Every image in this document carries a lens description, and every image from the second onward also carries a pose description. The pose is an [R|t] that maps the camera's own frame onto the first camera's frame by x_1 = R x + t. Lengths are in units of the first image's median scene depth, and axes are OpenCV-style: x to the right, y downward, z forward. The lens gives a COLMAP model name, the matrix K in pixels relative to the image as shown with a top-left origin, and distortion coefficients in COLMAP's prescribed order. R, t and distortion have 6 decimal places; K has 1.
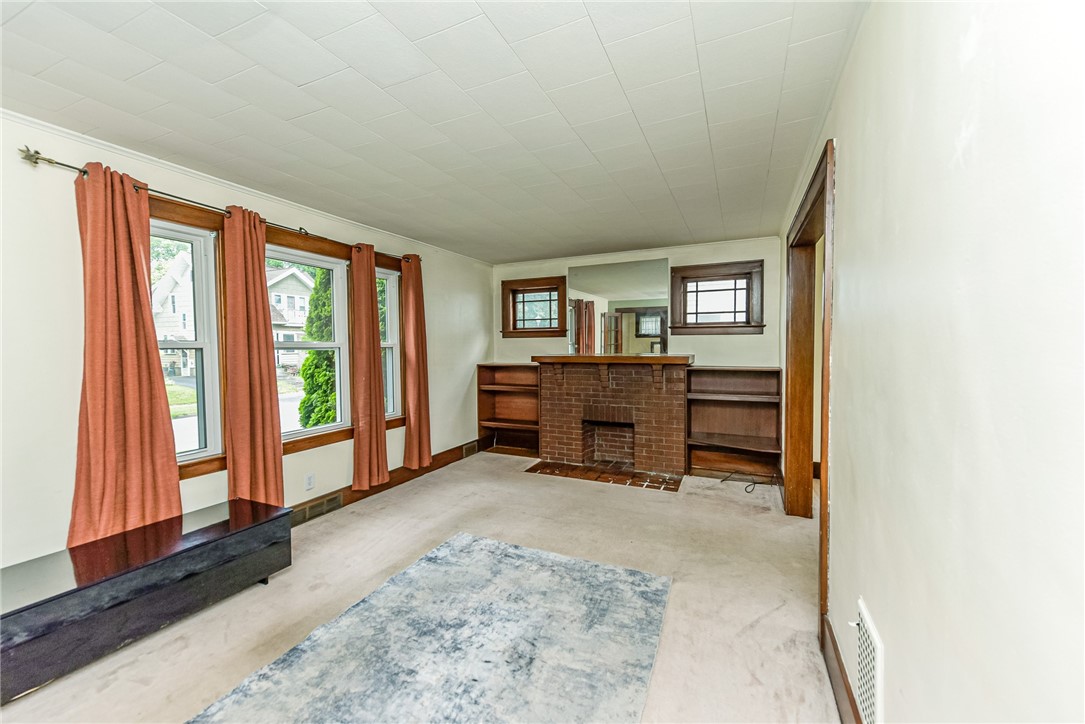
lens RADIAL K [[424.5, 0, 550.8], [0, 424.5, 362.2], [0, 0, 1]] dist [0.010179, 0.000487]
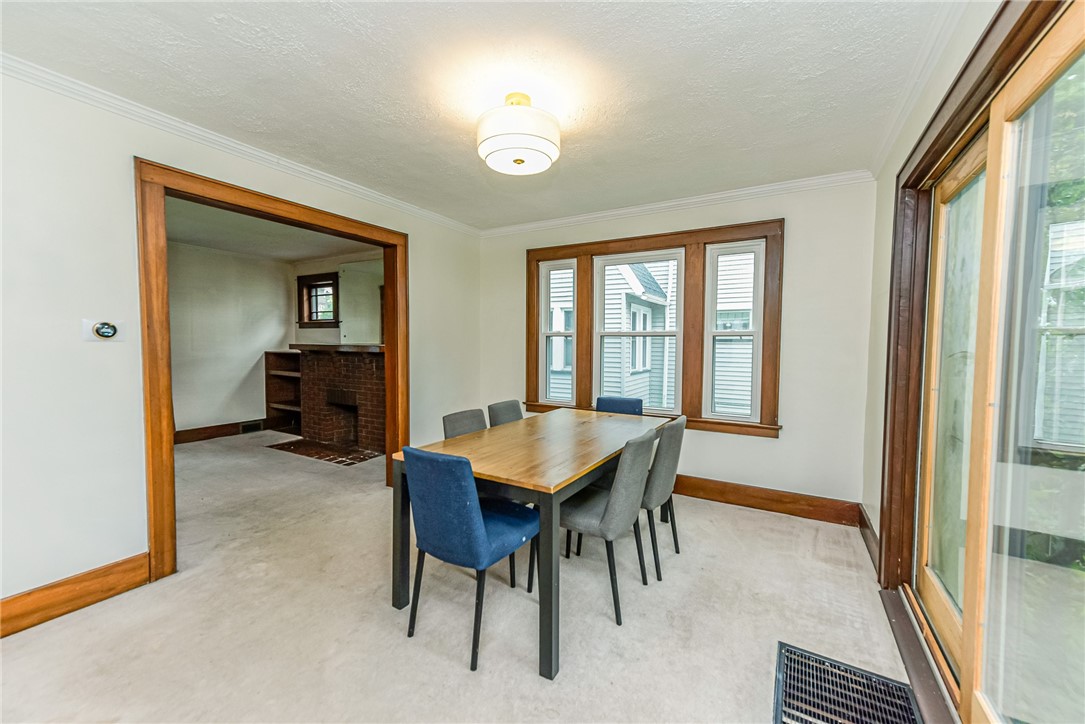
lens RADIAL K [[424.5, 0, 544.5], [0, 424.5, 364.4], [0, 0, 1]] dist [0.010179, 0.000487]
pose [[0.993804, 0.021791, -0.108991, 0.677946], [-0.020672, 0.999721, 0.011388, 0.011224], [0.109209, -0.009065, 0.993977, -0.035929]]
